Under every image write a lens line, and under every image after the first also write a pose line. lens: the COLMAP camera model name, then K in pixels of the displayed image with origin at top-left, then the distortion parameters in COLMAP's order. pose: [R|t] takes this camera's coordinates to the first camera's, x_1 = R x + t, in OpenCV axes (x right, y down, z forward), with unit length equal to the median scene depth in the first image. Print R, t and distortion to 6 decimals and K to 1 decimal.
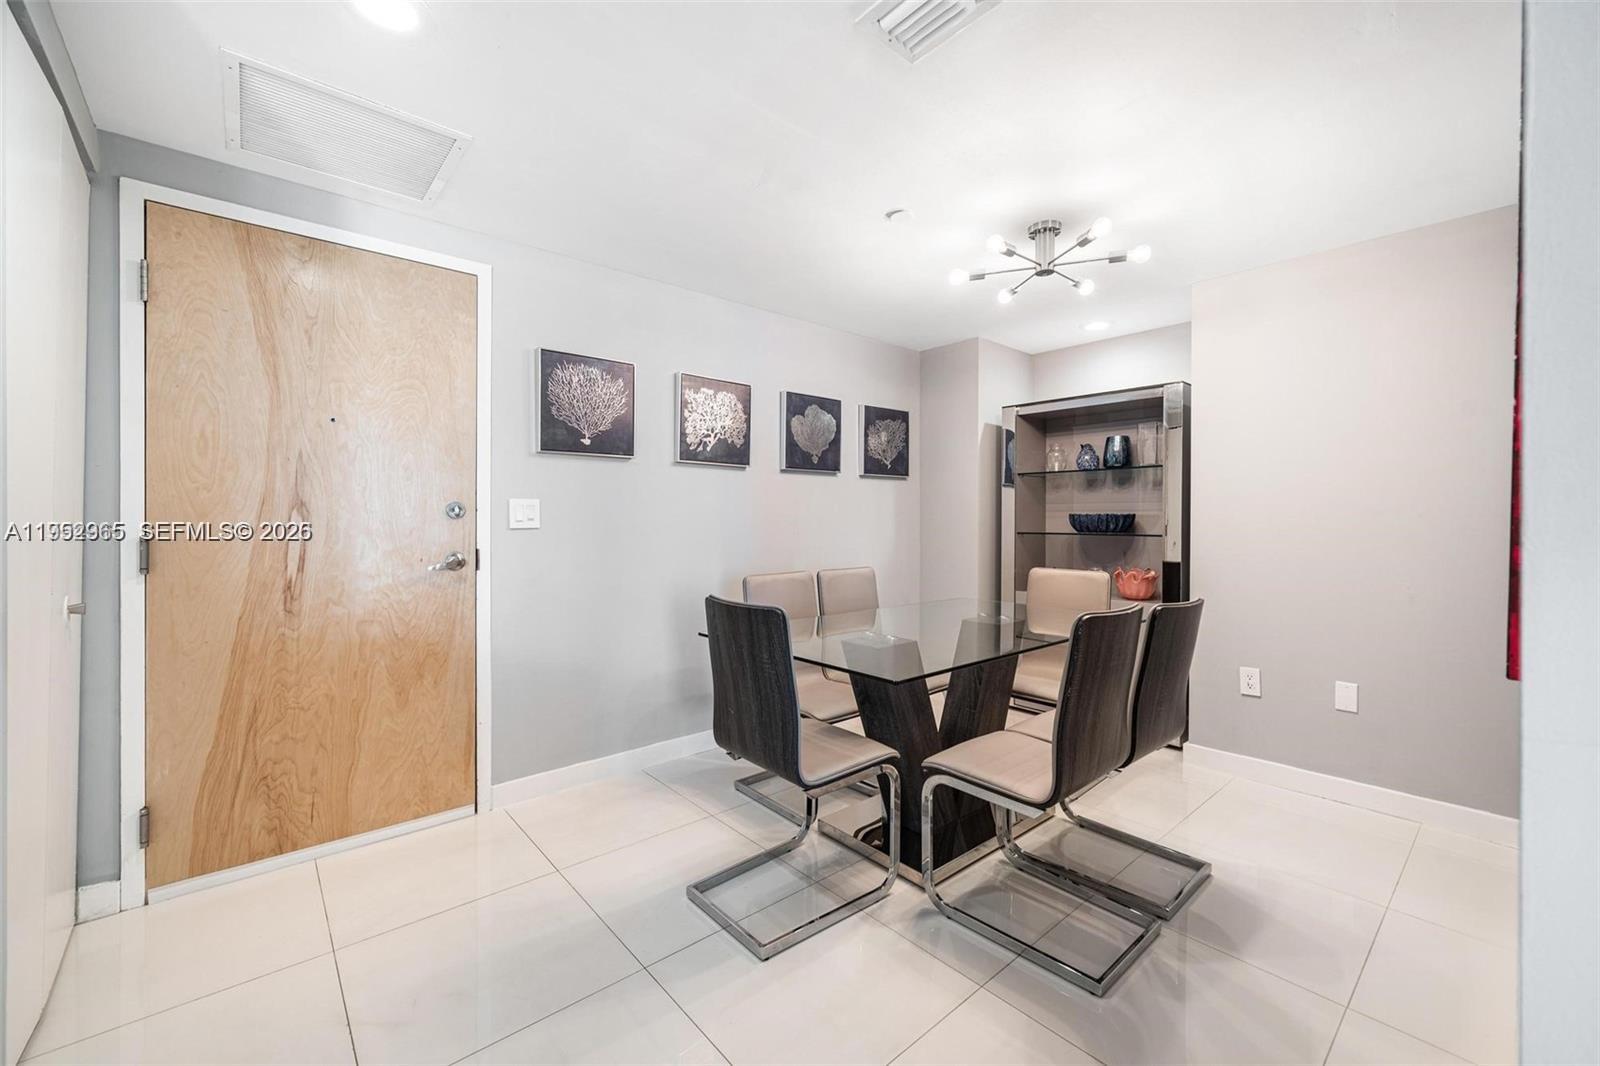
lens RADIAL K [[642.1, 0, 792.4], [0, 642.1, 522.3], [0, 0, 1]] dist [-0.002187, 0.001774]
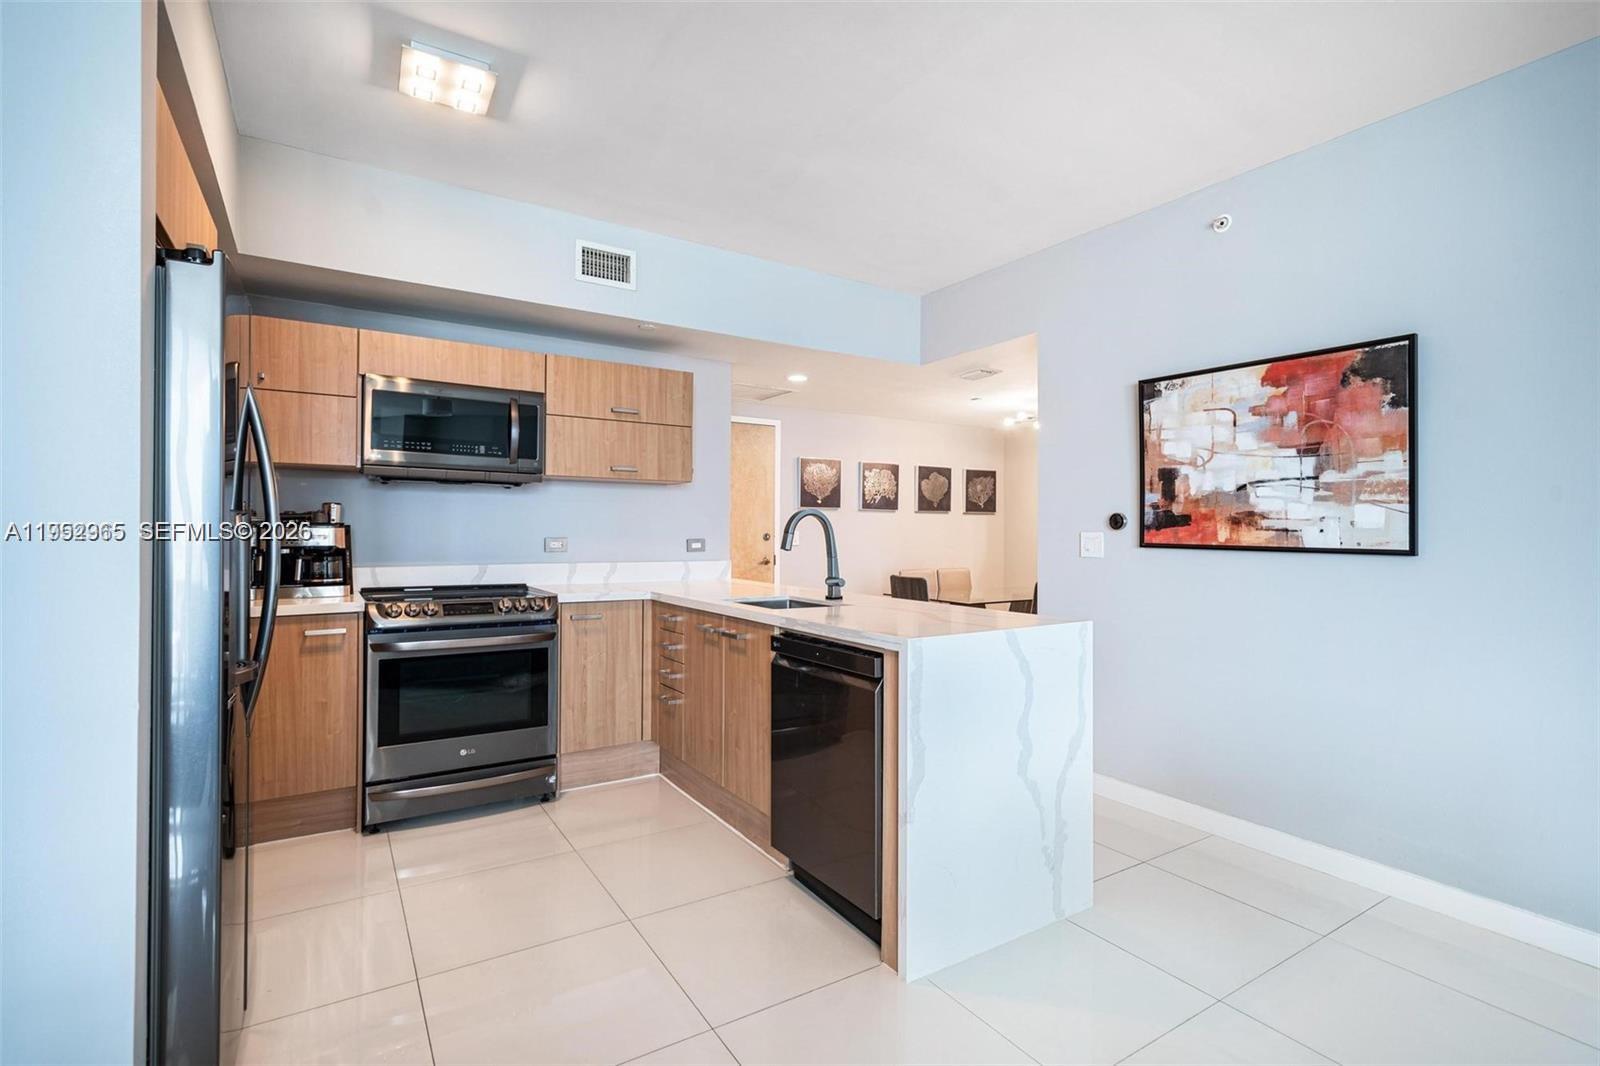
lens RADIAL K [[749.9, 0, 803.1], [0, 749.9, 521.6], [0, 0, 1]] dist [-0.004658, 0.000030]
pose [[0.991155, 0.002668, -0.132683, -0.063467], [-0.004675, 0.999879, -0.014815, -0.029967], [0.132628, 0.015305, 0.991048, -1.337011]]
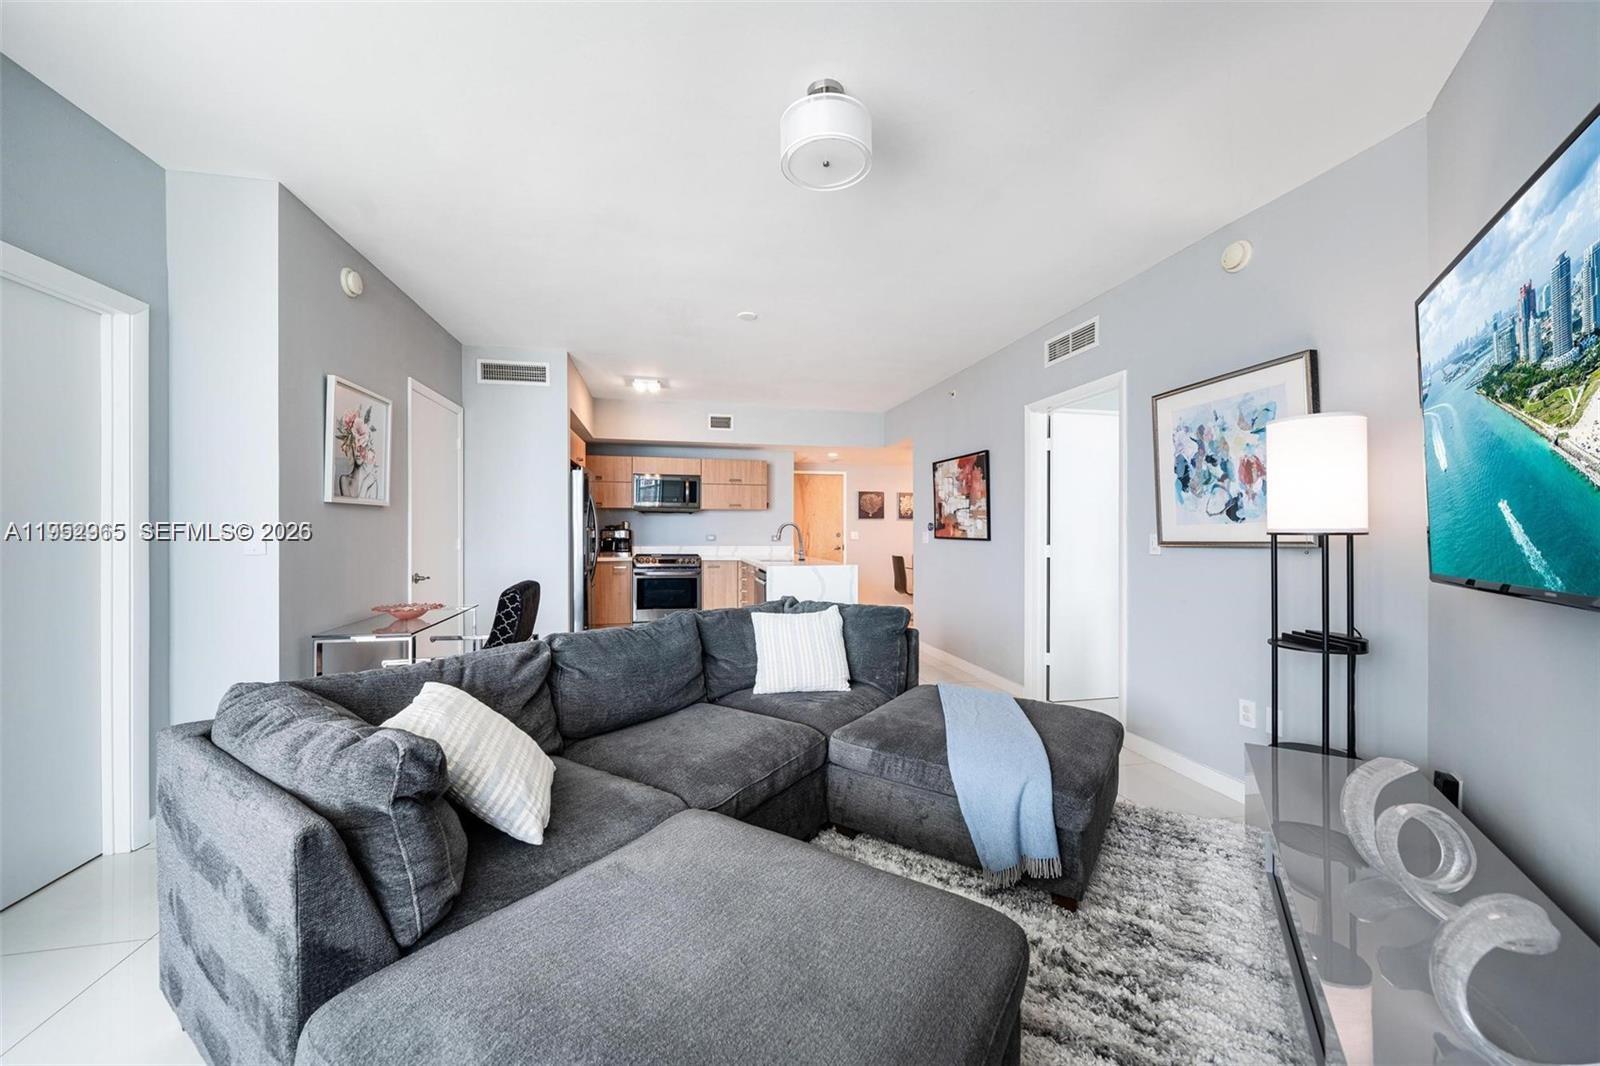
lens RADIAL K [[616.1, 0, 803.5], [0, 616.1, 529.6], [0, 0, 1]] dist [-0.001055, -0.000063]
pose [[0.885004, -0.000334, -0.465583, 0.965245], [-0.002522, 0.999982, -0.005512, -0.026812], [0.465576, 0.006053, 0.884987, -2.252646]]
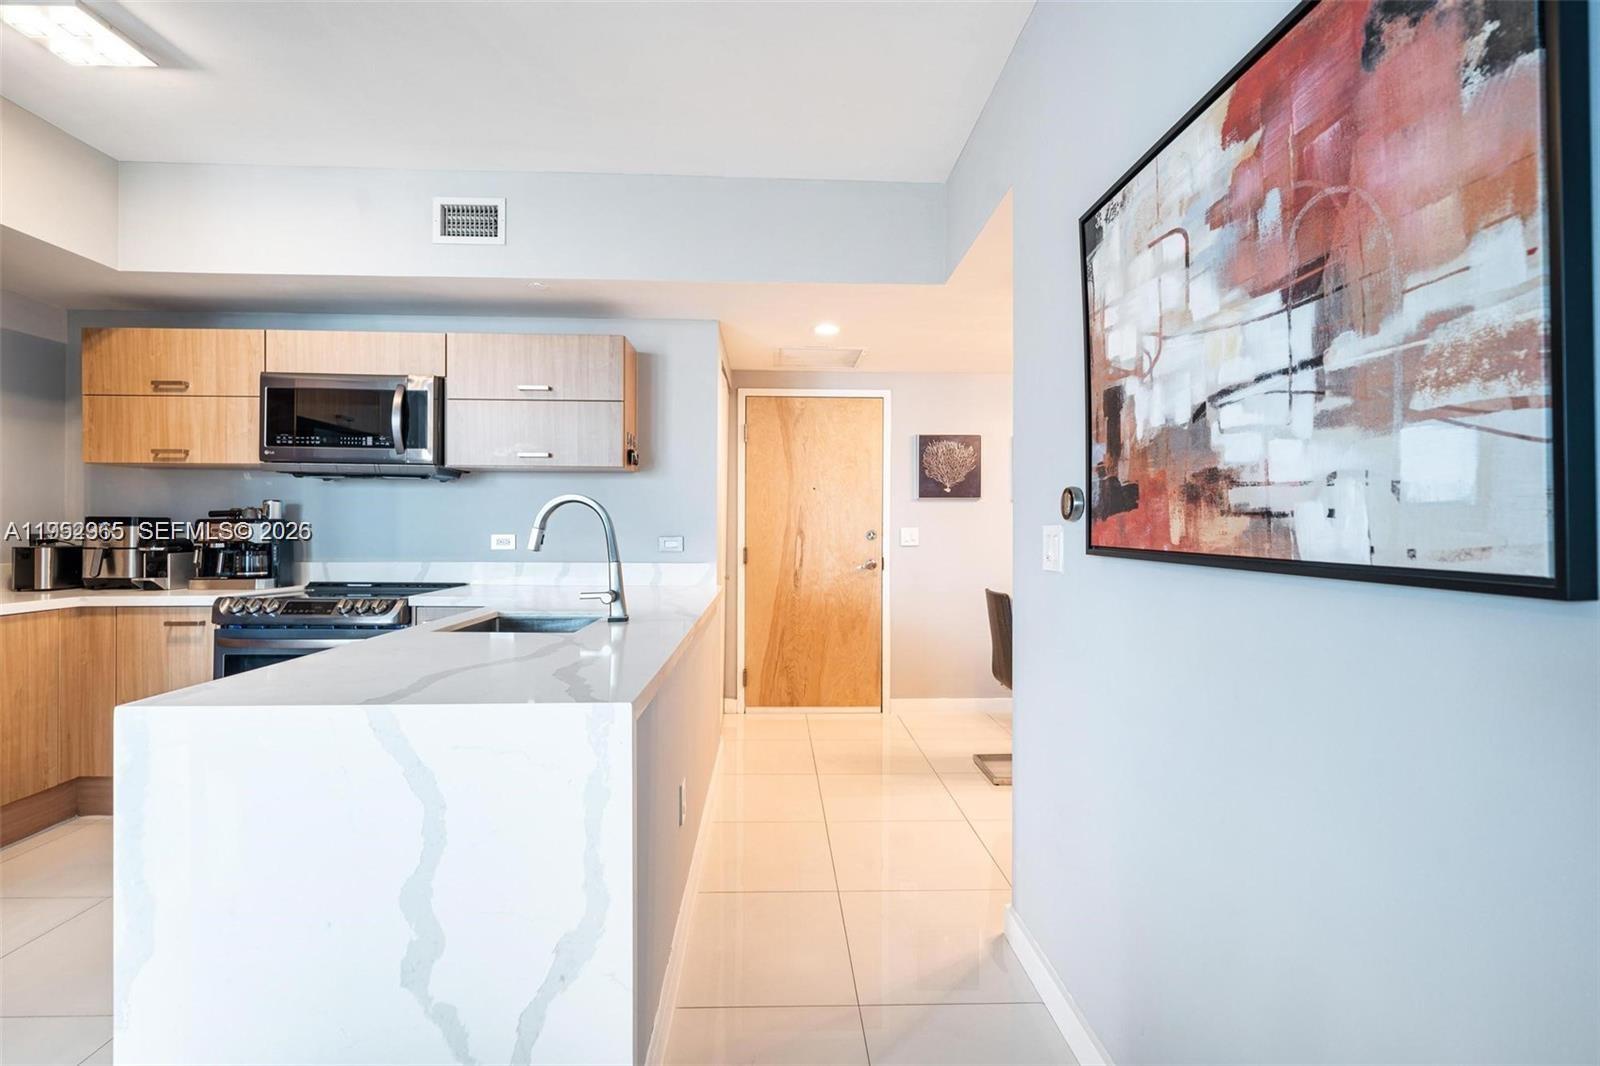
lens RADIAL K [[749.9, 0, 797.7], [0, 749.9, 527.9], [0, 0, 1]] dist [-0.004658, 0.000030]
pose [[0.781918, 0.001169, -0.623380, 0.534361], [-0.004539, 0.999982, -0.003818, -0.026489], [0.623365, 0.005815, 0.781909, -0.652019]]
